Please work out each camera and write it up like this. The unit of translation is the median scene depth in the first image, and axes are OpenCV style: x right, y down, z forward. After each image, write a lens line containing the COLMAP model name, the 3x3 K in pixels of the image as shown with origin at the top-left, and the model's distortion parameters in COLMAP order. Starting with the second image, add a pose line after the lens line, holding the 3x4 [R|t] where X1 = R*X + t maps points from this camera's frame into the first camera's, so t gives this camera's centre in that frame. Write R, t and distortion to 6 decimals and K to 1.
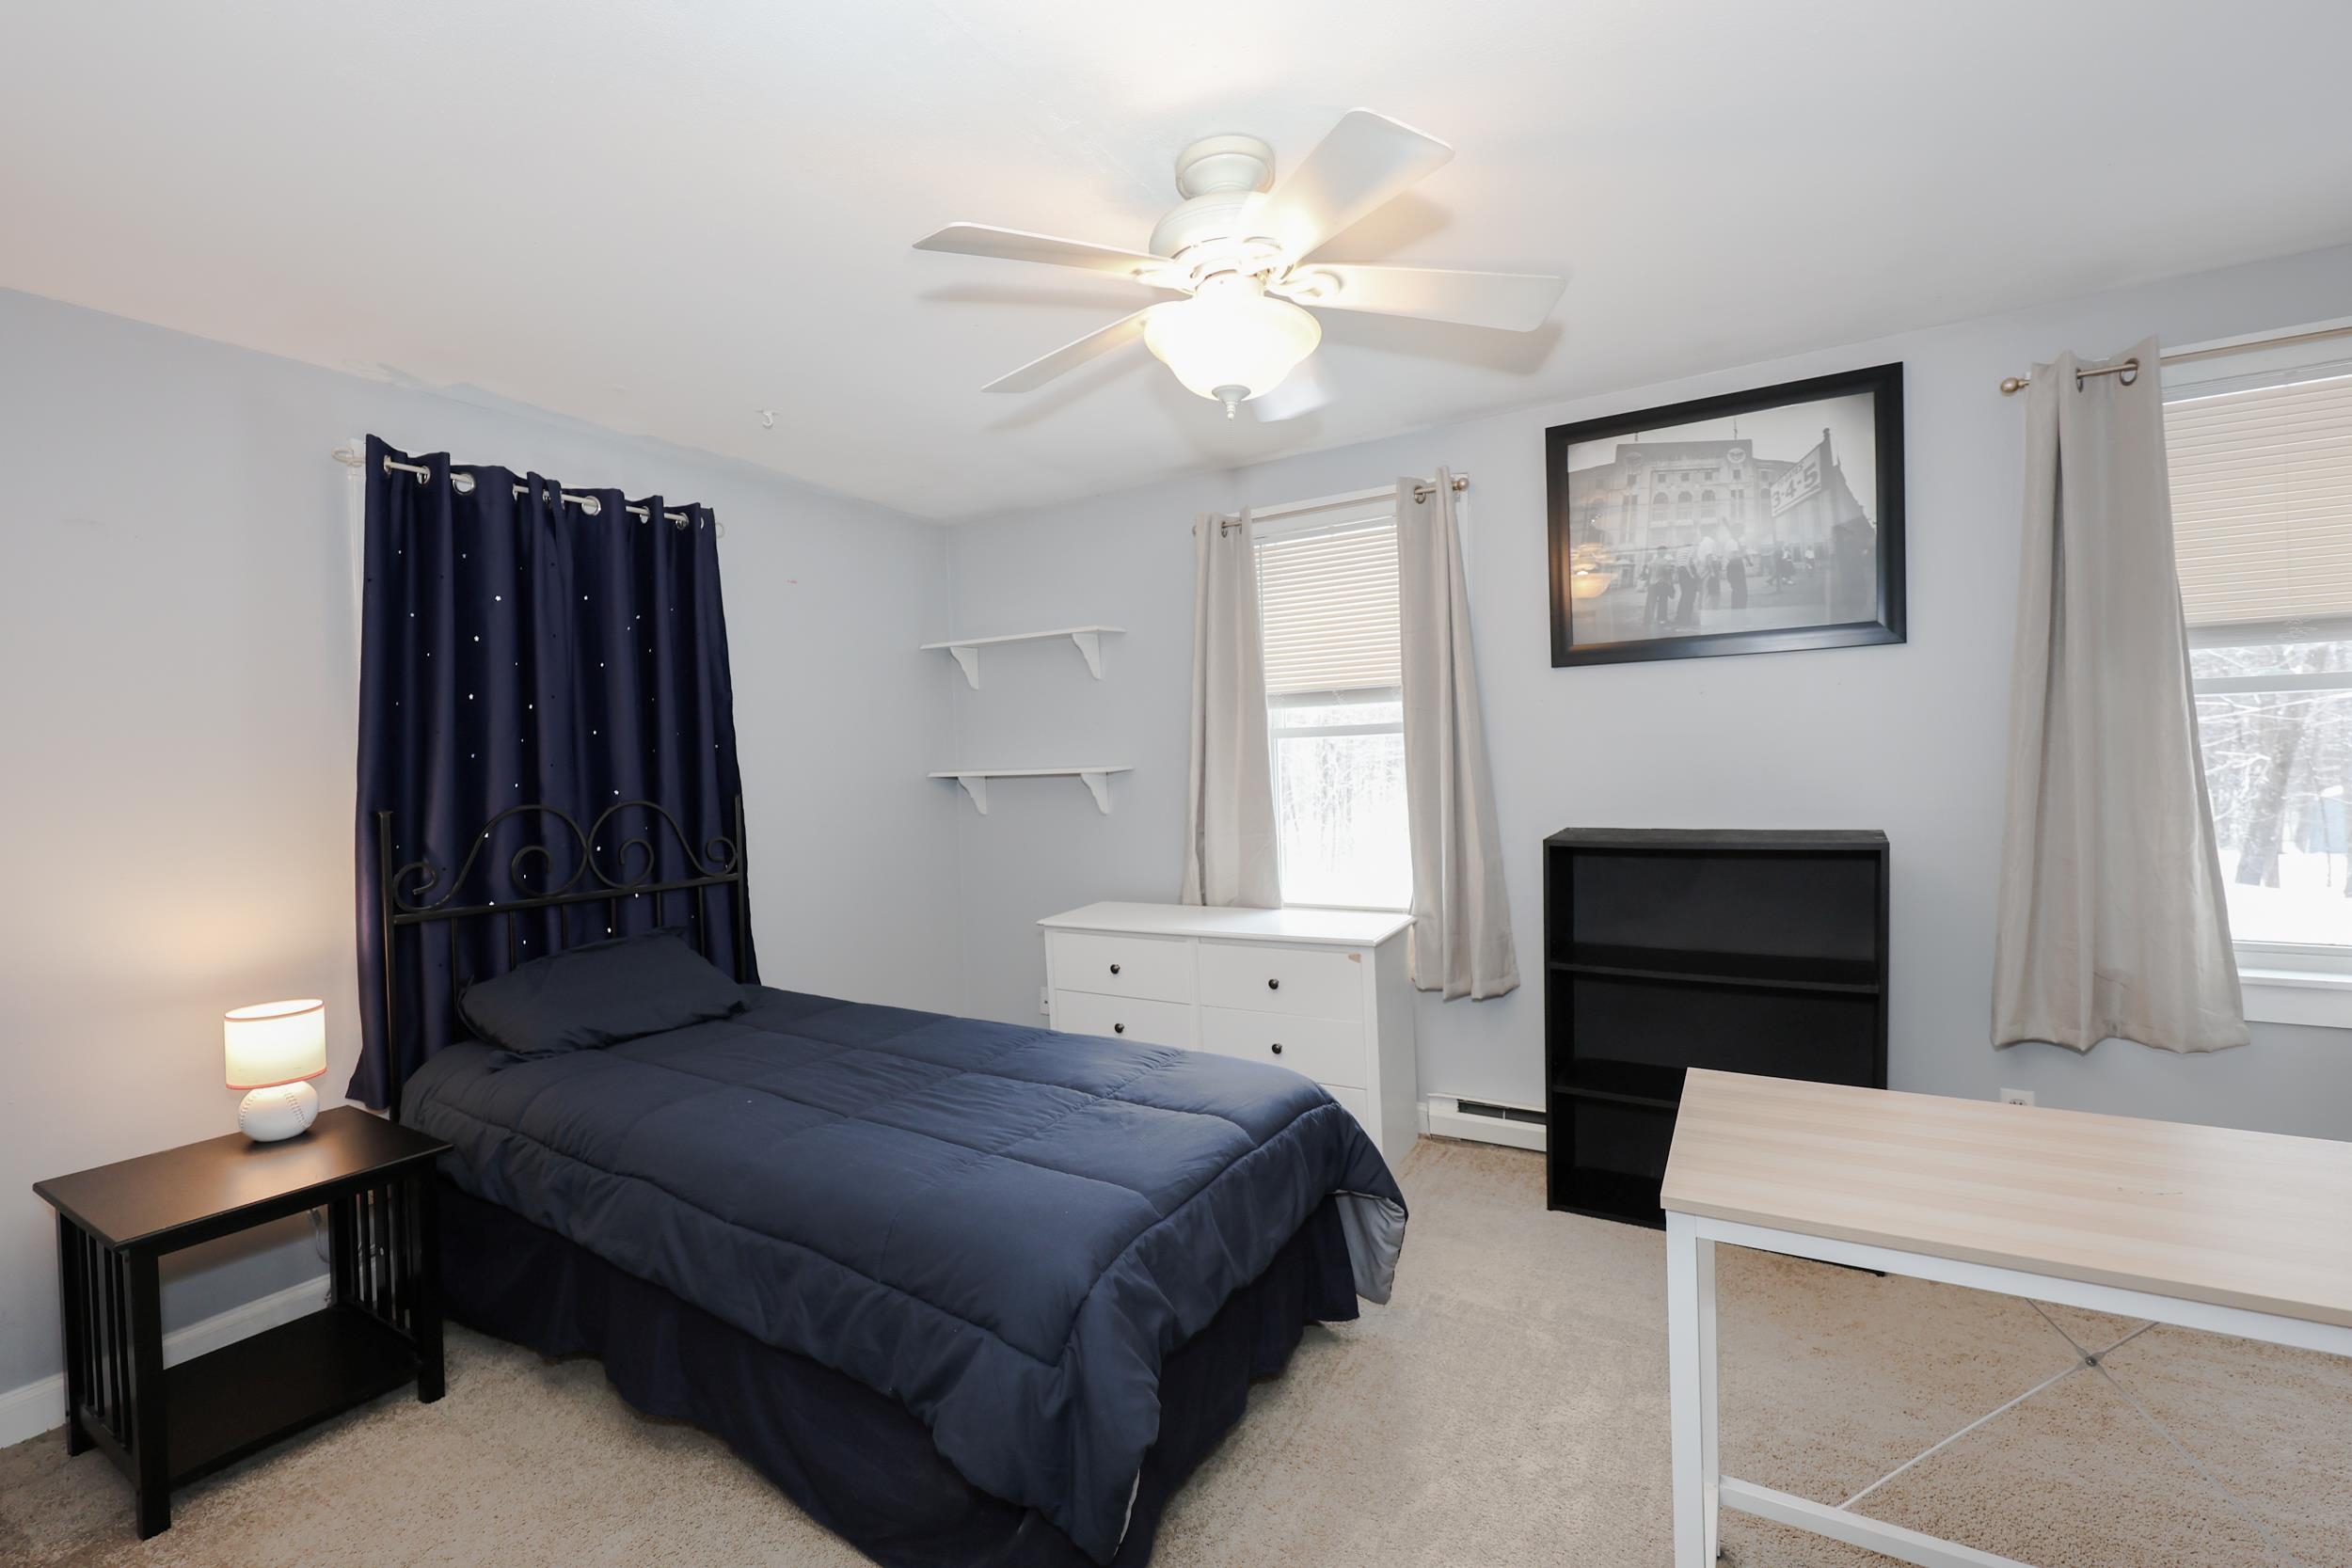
lens RADIAL K [[1008.4, 0, 1158.9], [0, 1008.4, 783.4], [0, 0, 1]] dist [-0.007116, 0.003290]
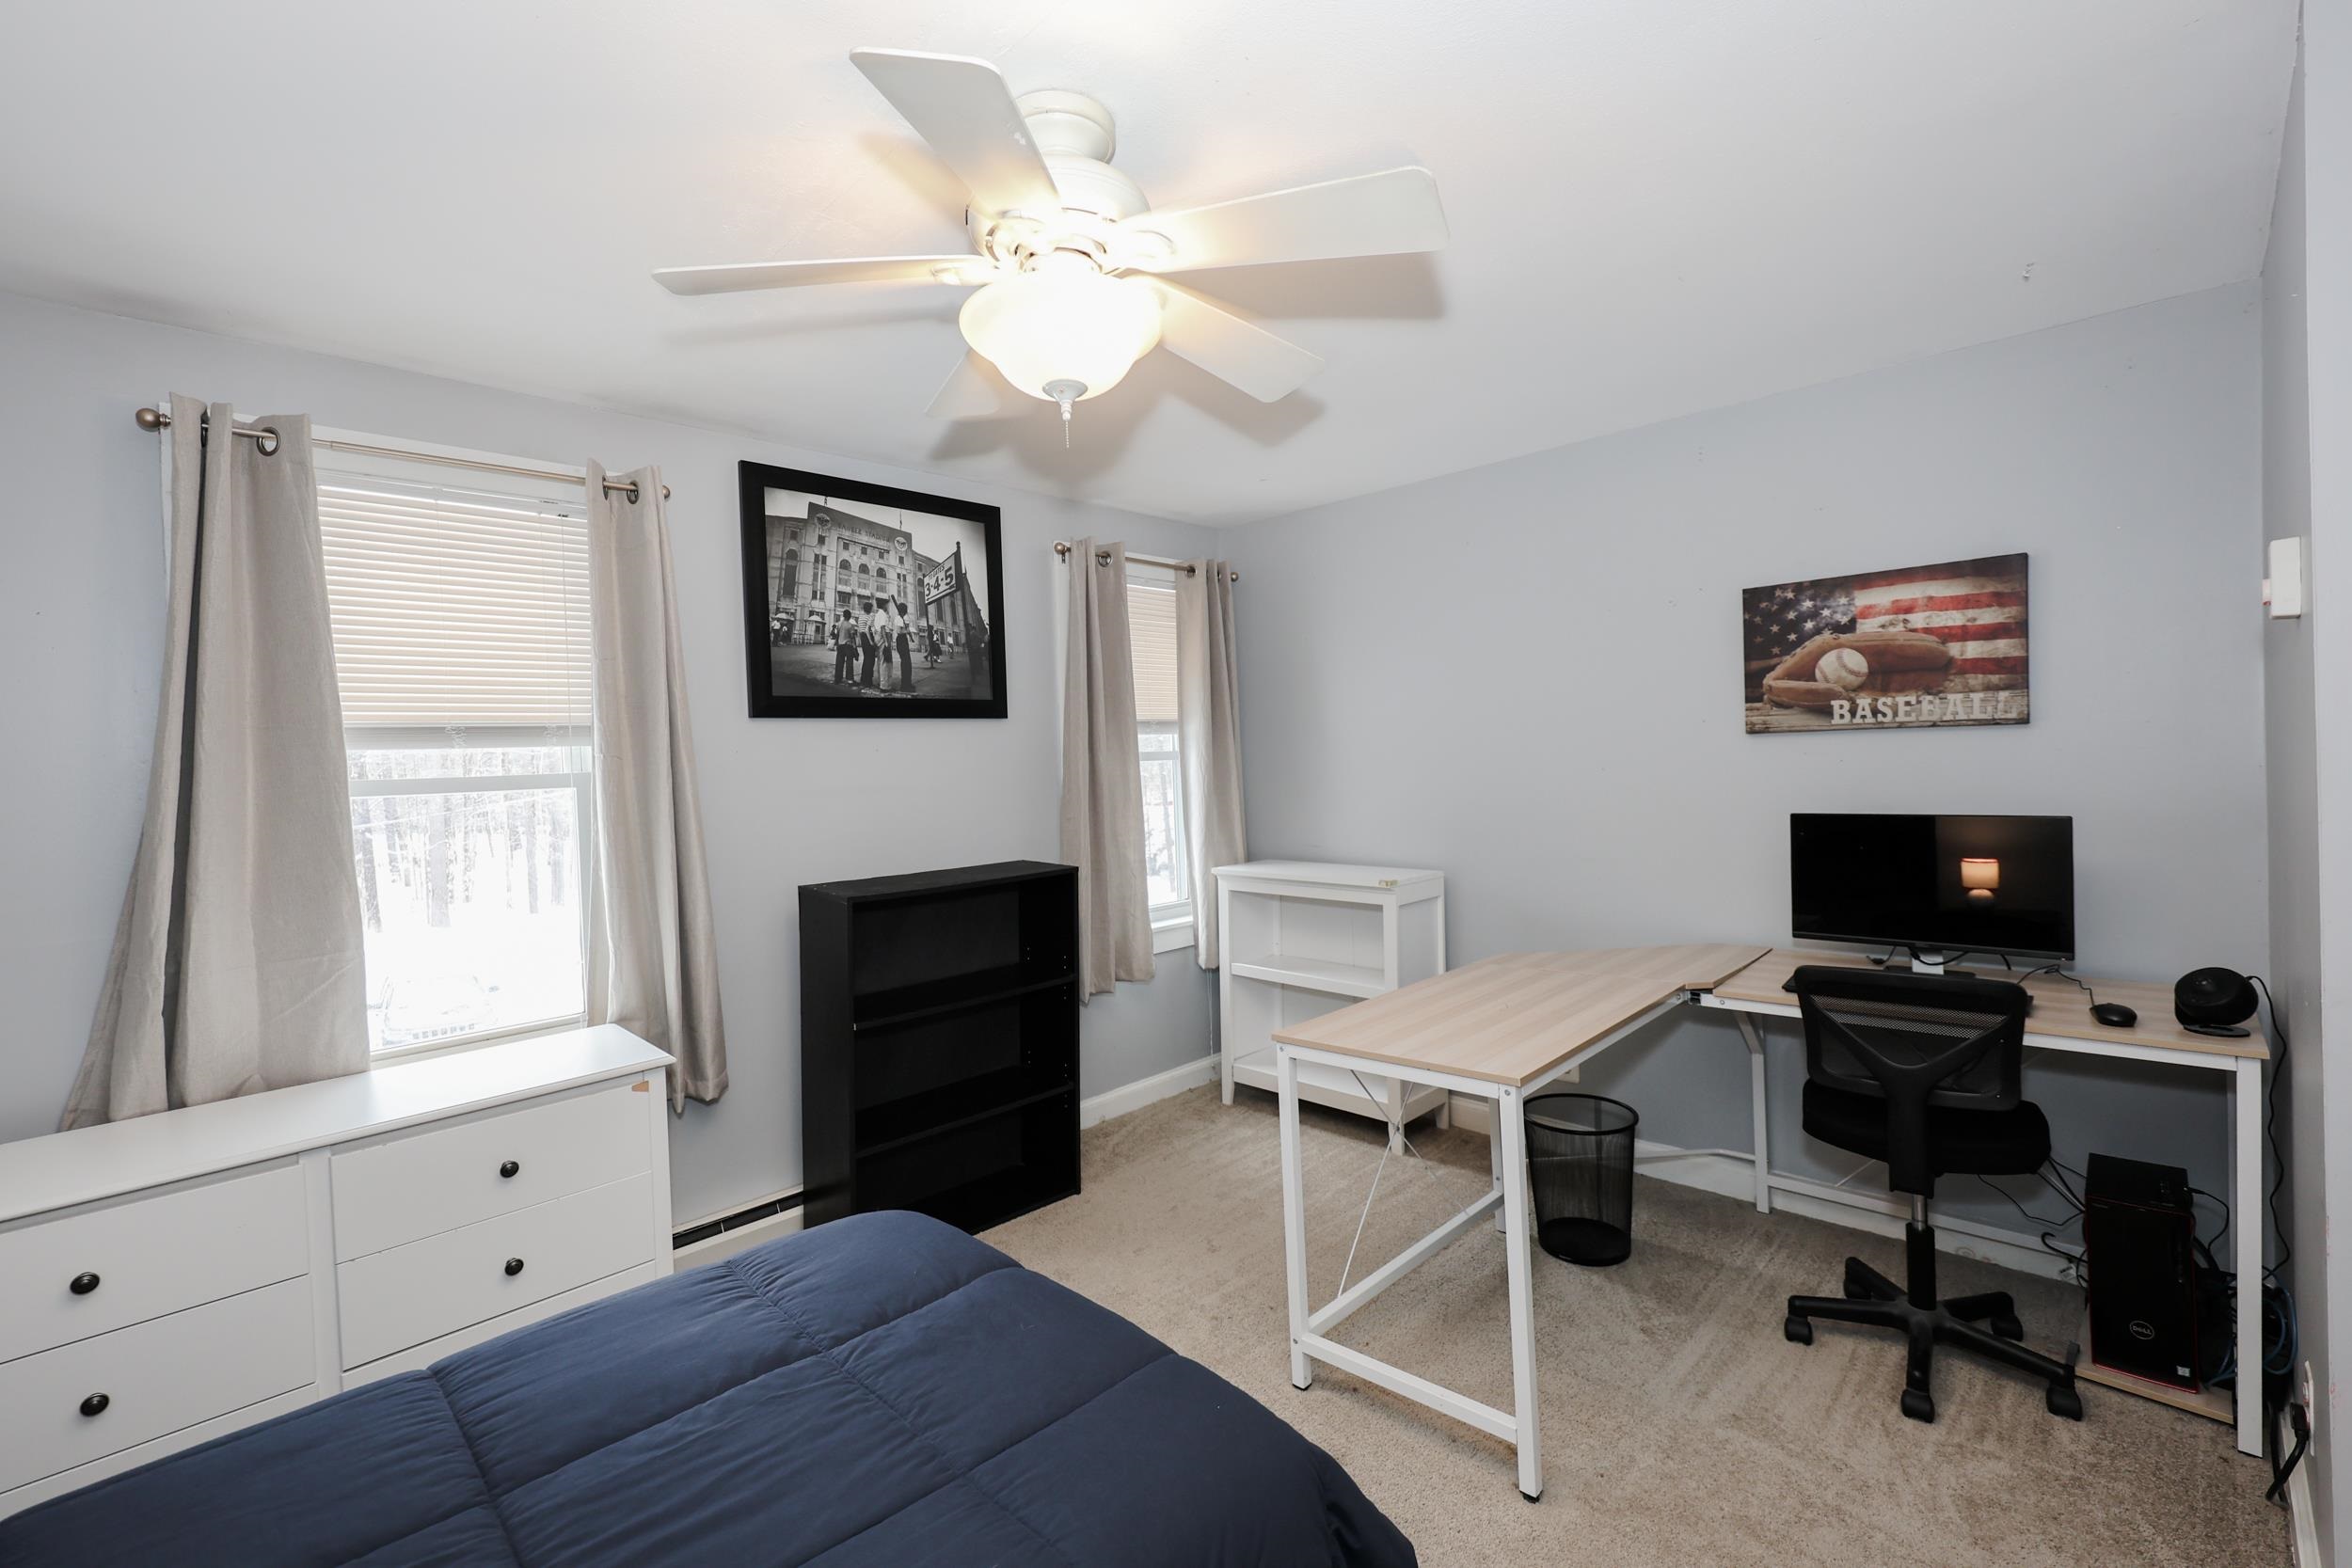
lens RADIAL K [[1008.4, 0, 1161.8], [0, 1008.4, 776.3], [0, 0, 1]] dist [-0.007116, 0.003290]
pose [[0.242359, 0.011014, 0.970124, -0.446495], [0.056048, 0.998107, -0.025333, -0.016487], [-0.968566, 0.060513, 0.241283, 0.439748]]
